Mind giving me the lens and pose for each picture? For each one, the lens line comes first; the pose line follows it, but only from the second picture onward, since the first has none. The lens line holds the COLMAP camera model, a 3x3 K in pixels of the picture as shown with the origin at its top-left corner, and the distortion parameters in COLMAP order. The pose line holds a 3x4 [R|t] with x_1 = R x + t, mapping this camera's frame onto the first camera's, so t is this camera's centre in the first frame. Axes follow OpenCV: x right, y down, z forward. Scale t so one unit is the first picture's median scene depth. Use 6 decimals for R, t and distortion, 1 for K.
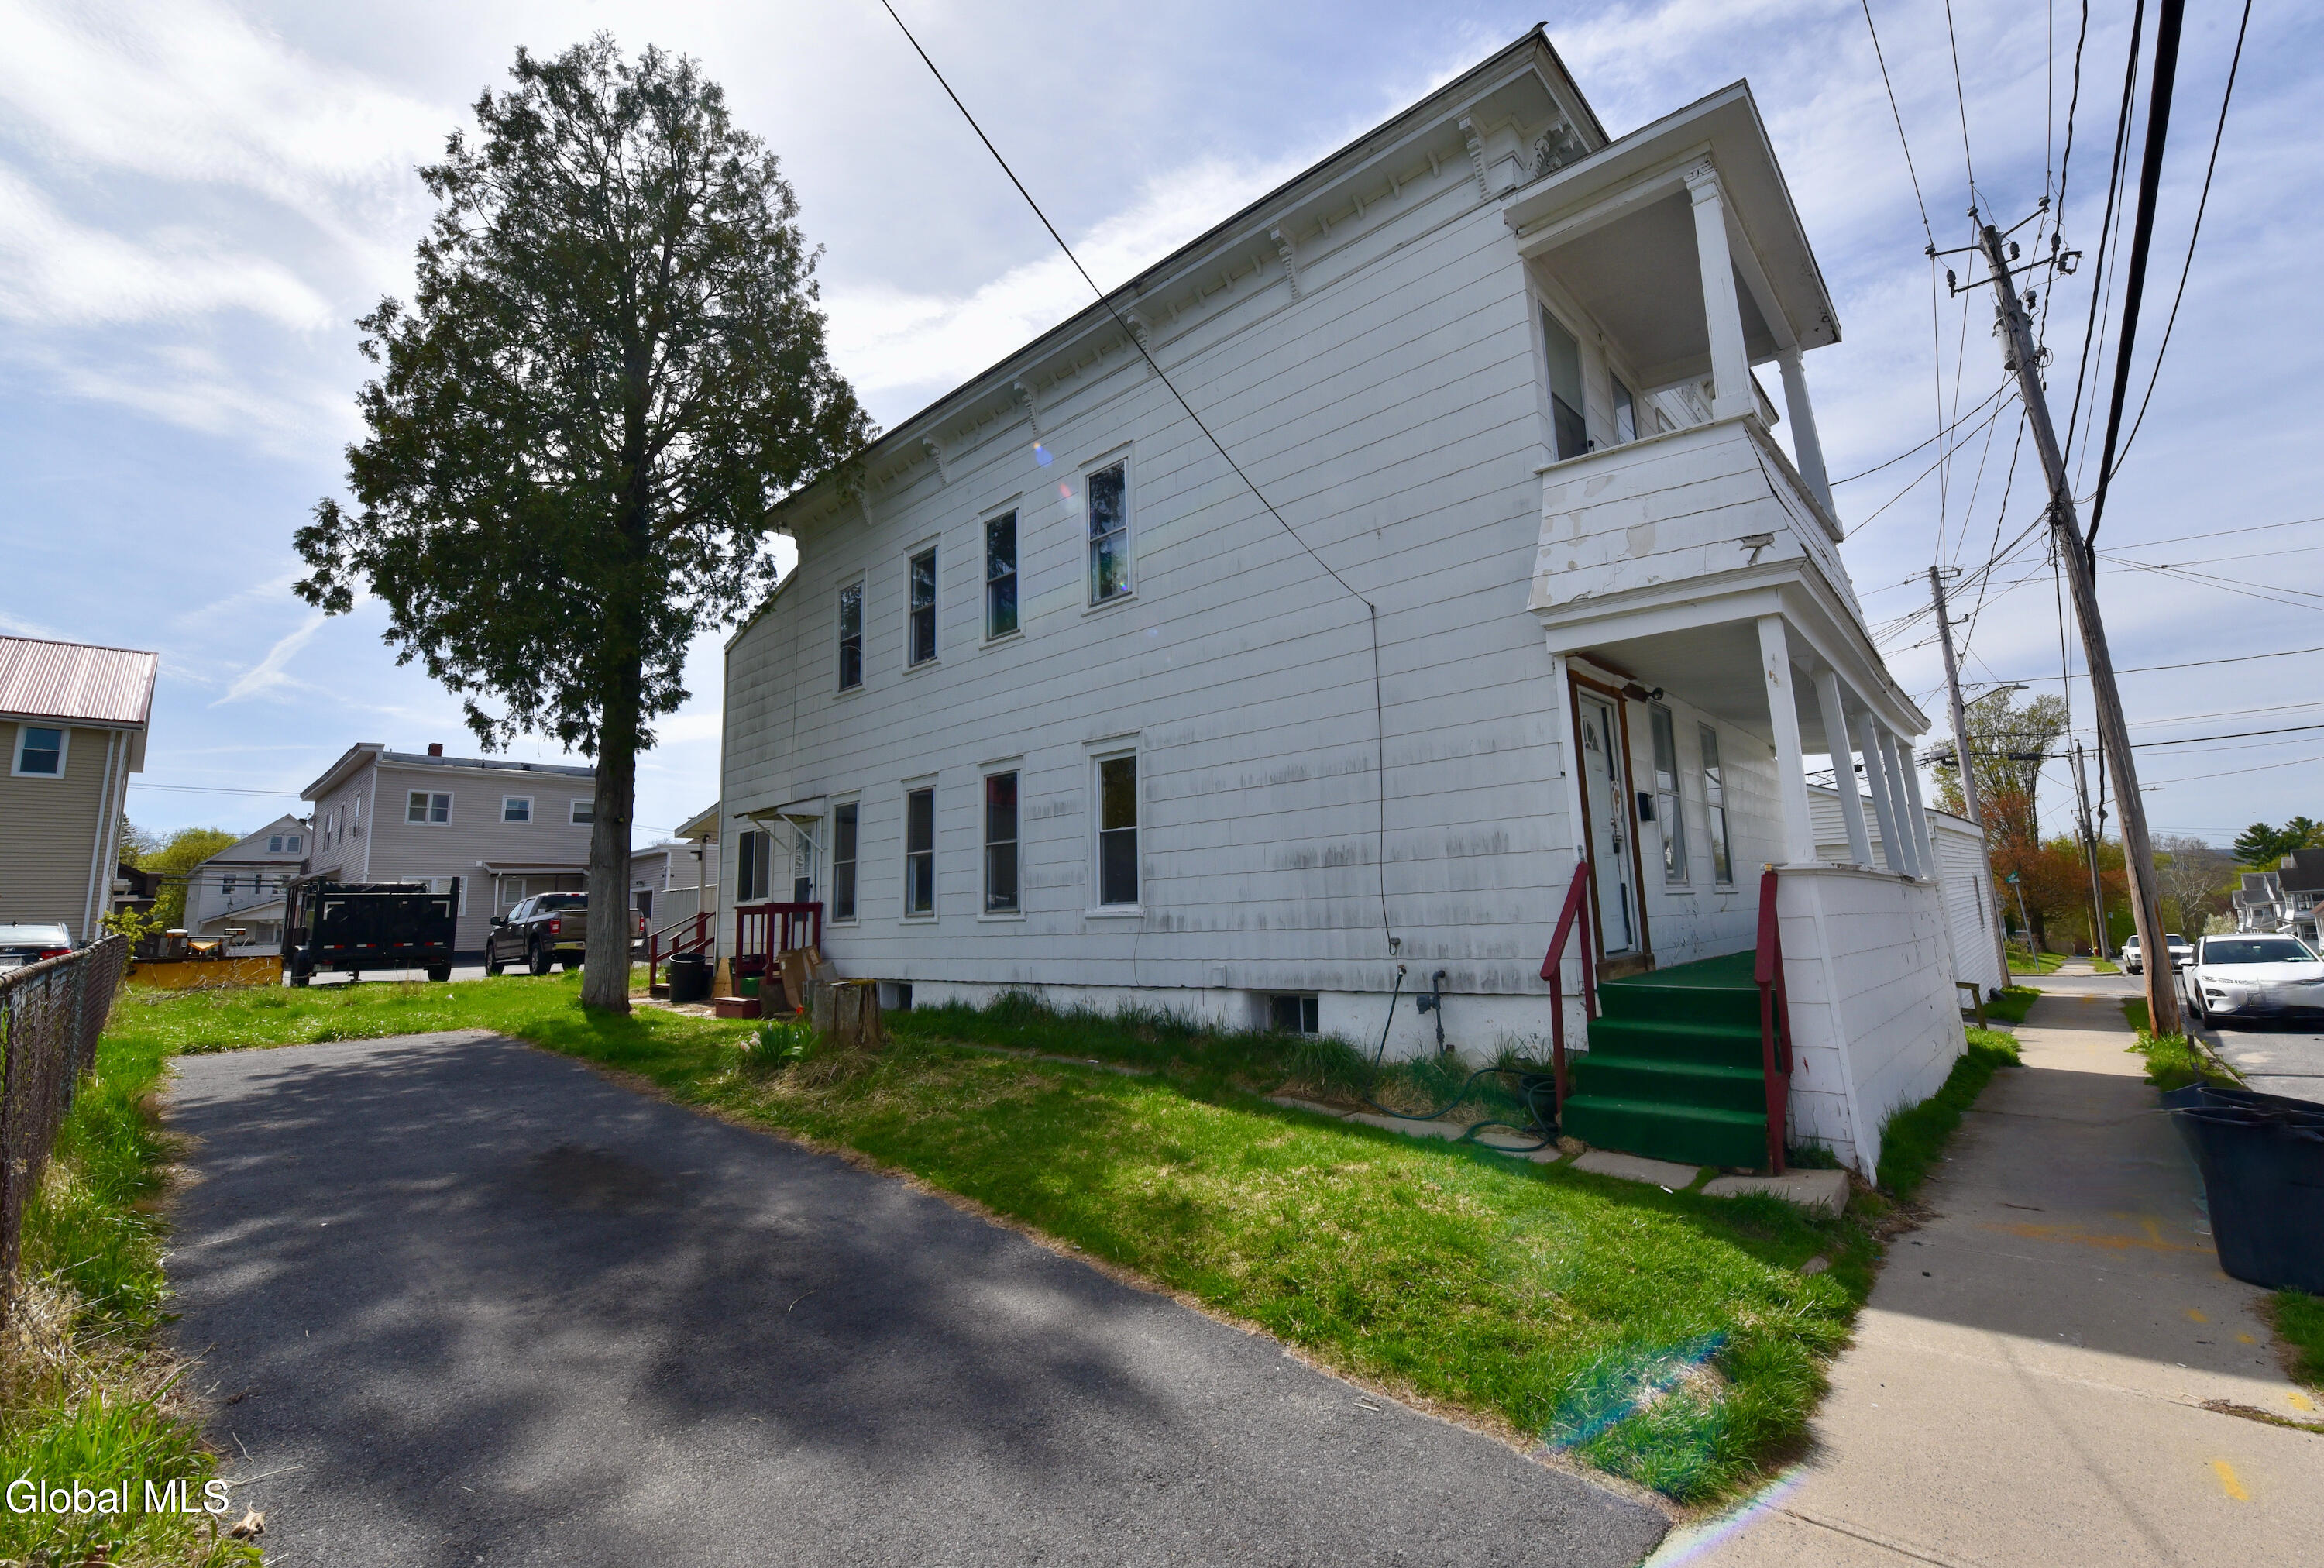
lens RADIAL K [[966.7, 0, 1220.7], [0, 966.7, 741.1], [0, 0, 1]] dist [-0.018450, -0.000023]
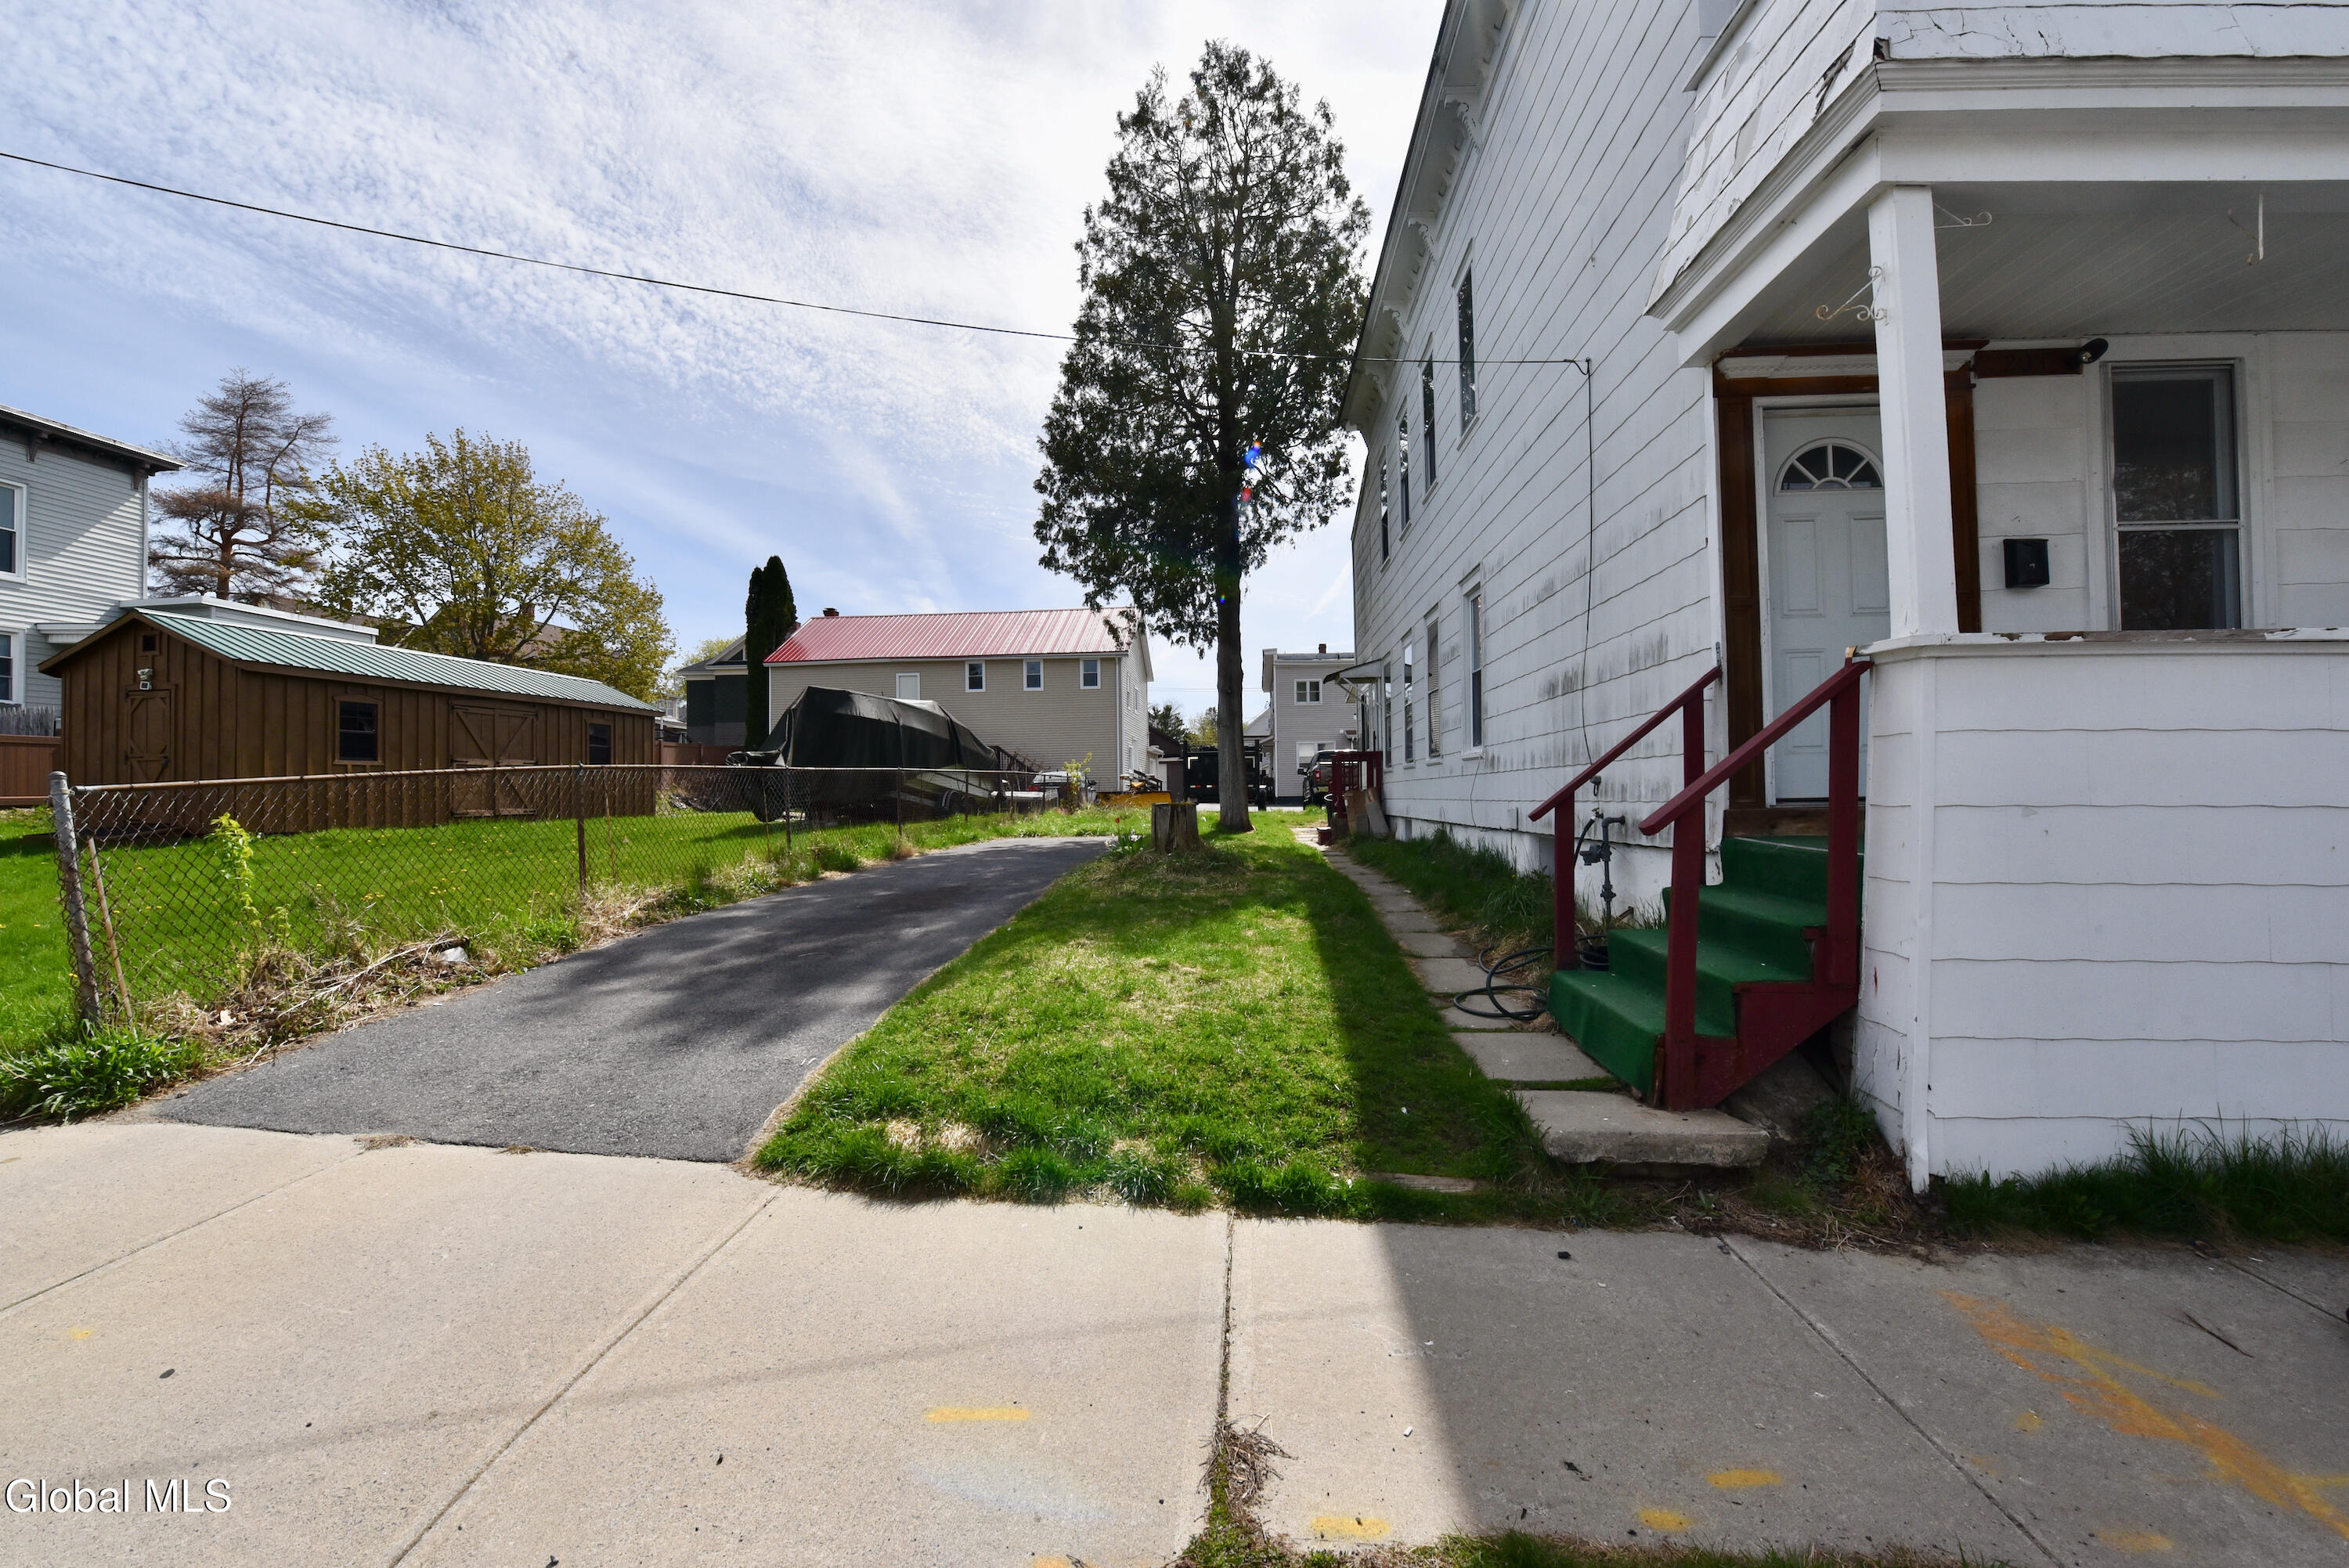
lens RADIAL K [[900.0, 0, 1137.8], [0, 900.0, 784.7], [0, 0, 1]] dist [-0.017915, -0.000221]
pose [[0.608011, 0.022327, -0.793615, 0.473468], [0.129611, 0.983403, 0.126965, 0.054355], [0.783278, -0.180057, 0.595025, 0.206467]]
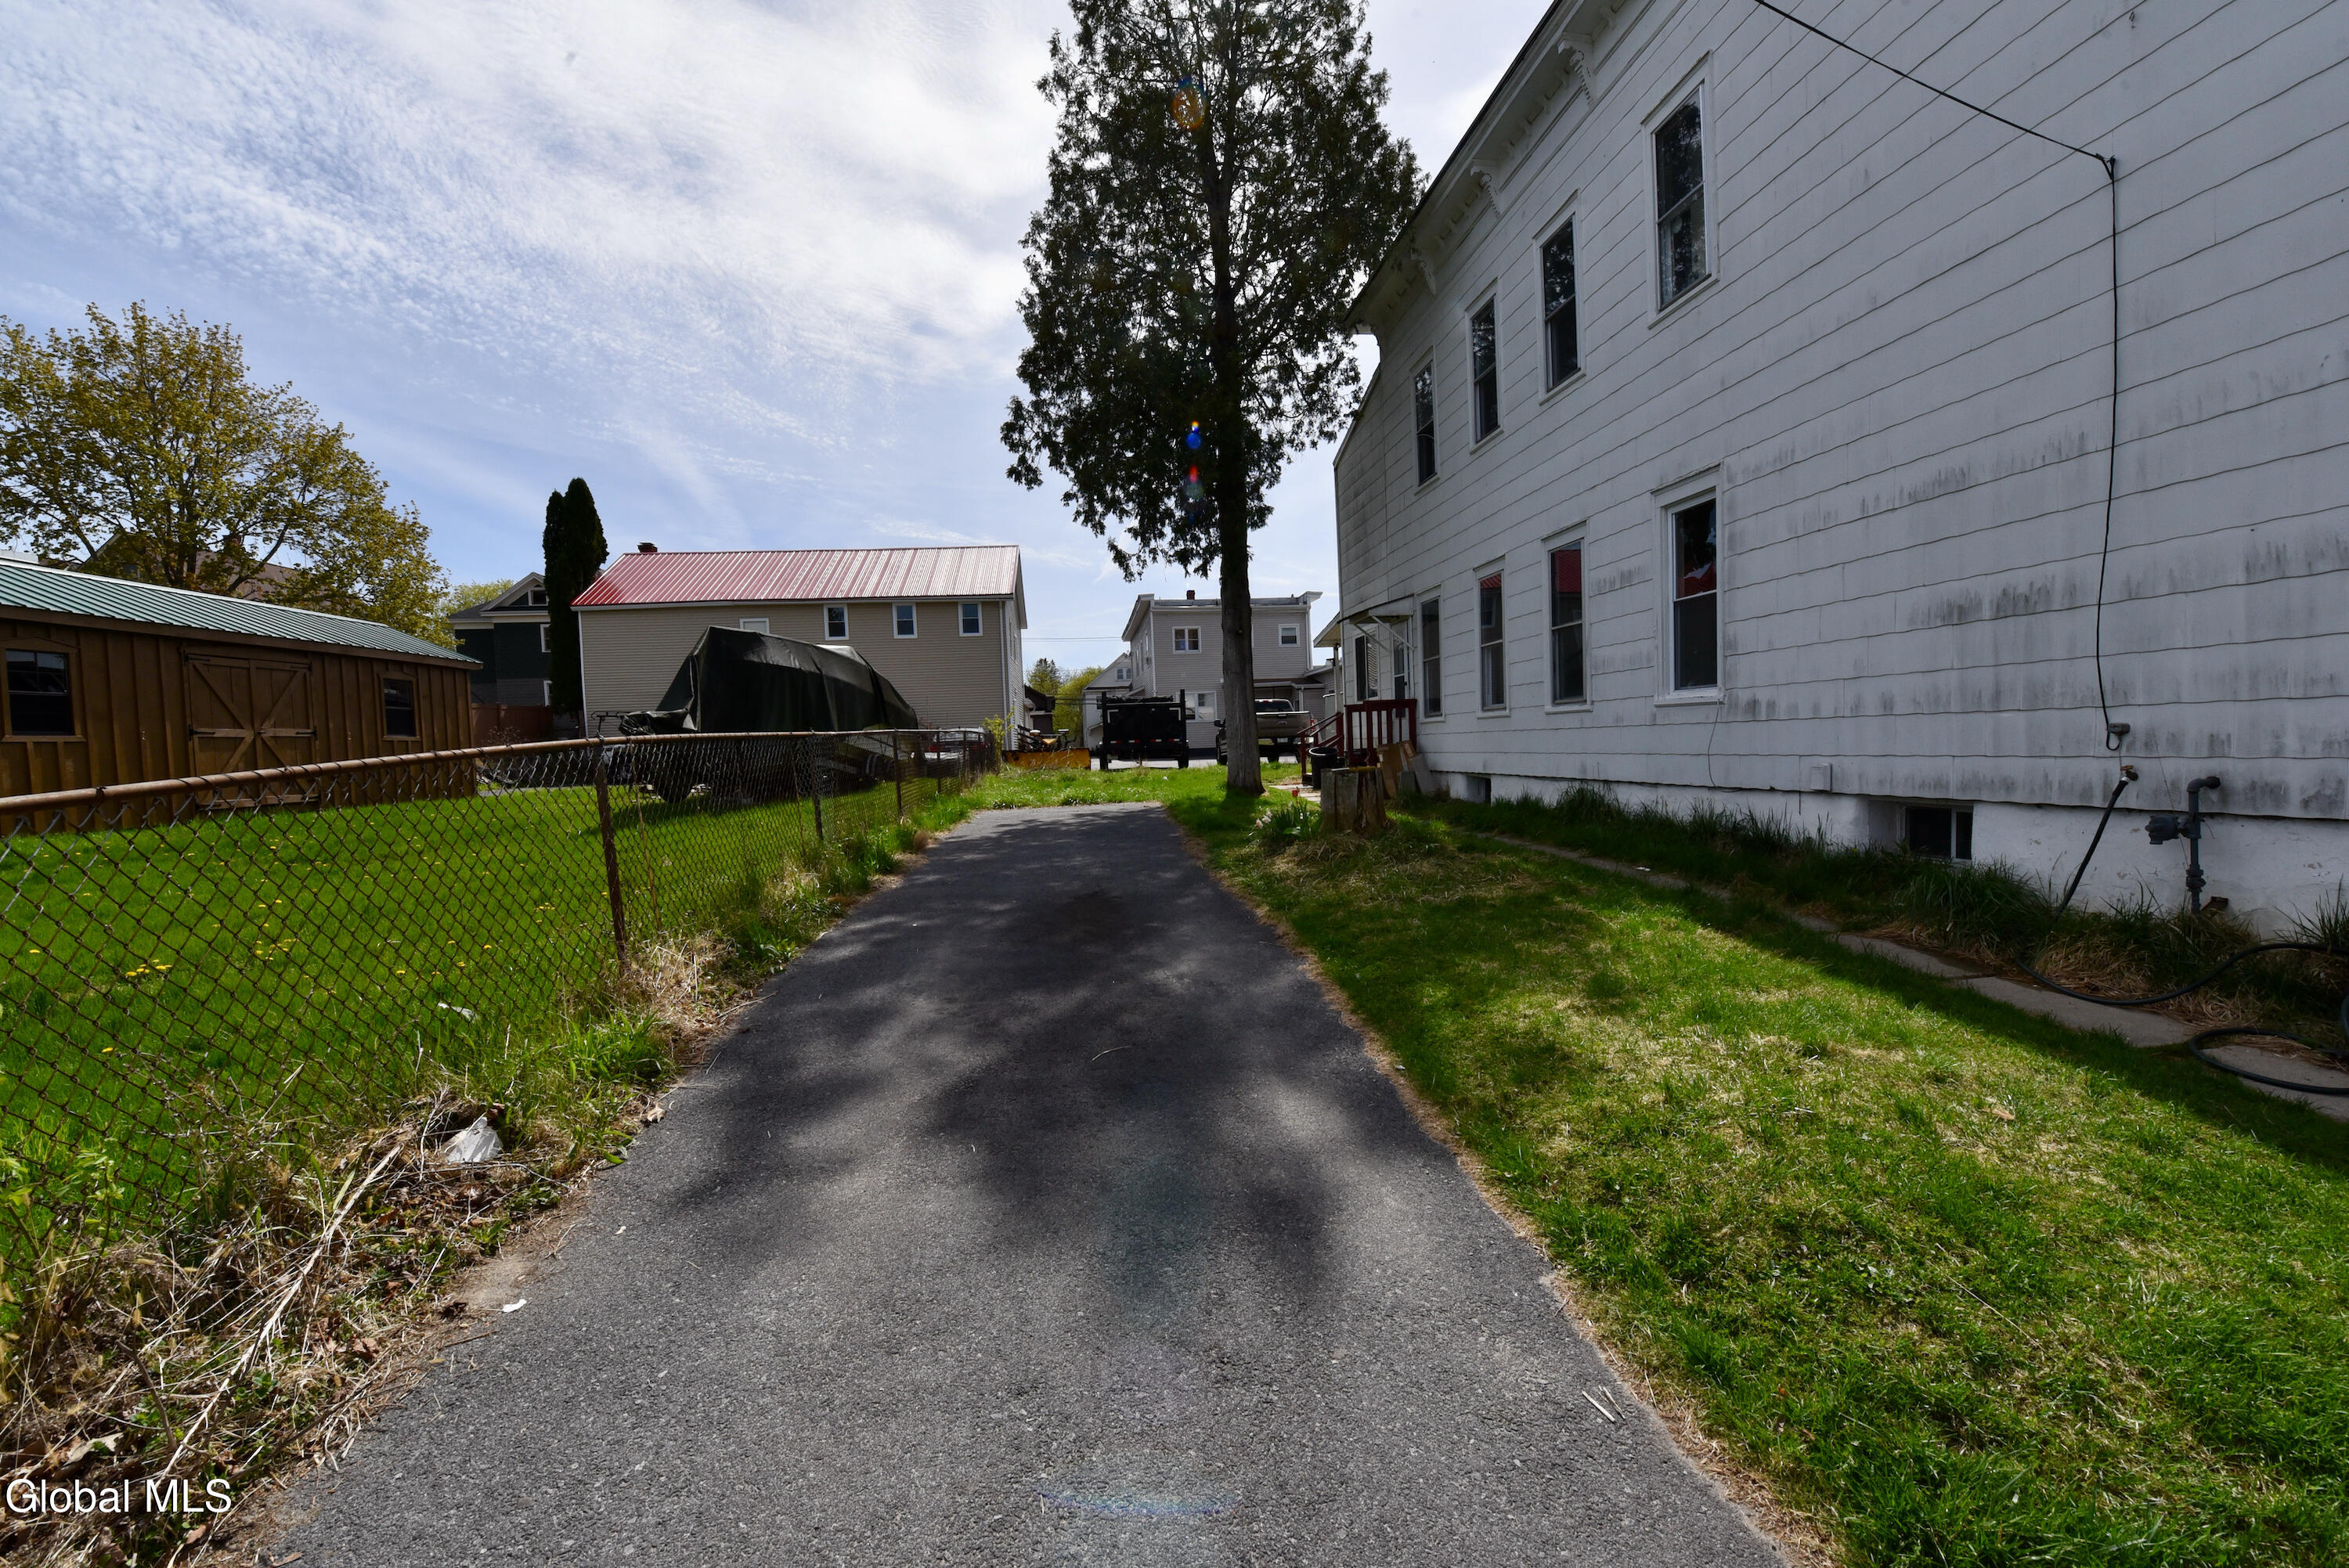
lens RADIAL K [[940.4, 0, 1168.2], [0, 940.4, 779.1], [0, 0, 1]] dist [-0.018314, -0.000260]
pose [[0.745732, 0.035446, -0.665302, 0.104603], [0.125786, 0.973134, 0.192840, 0.041302], [0.654264, -0.227493, 0.721239, 0.143516]]
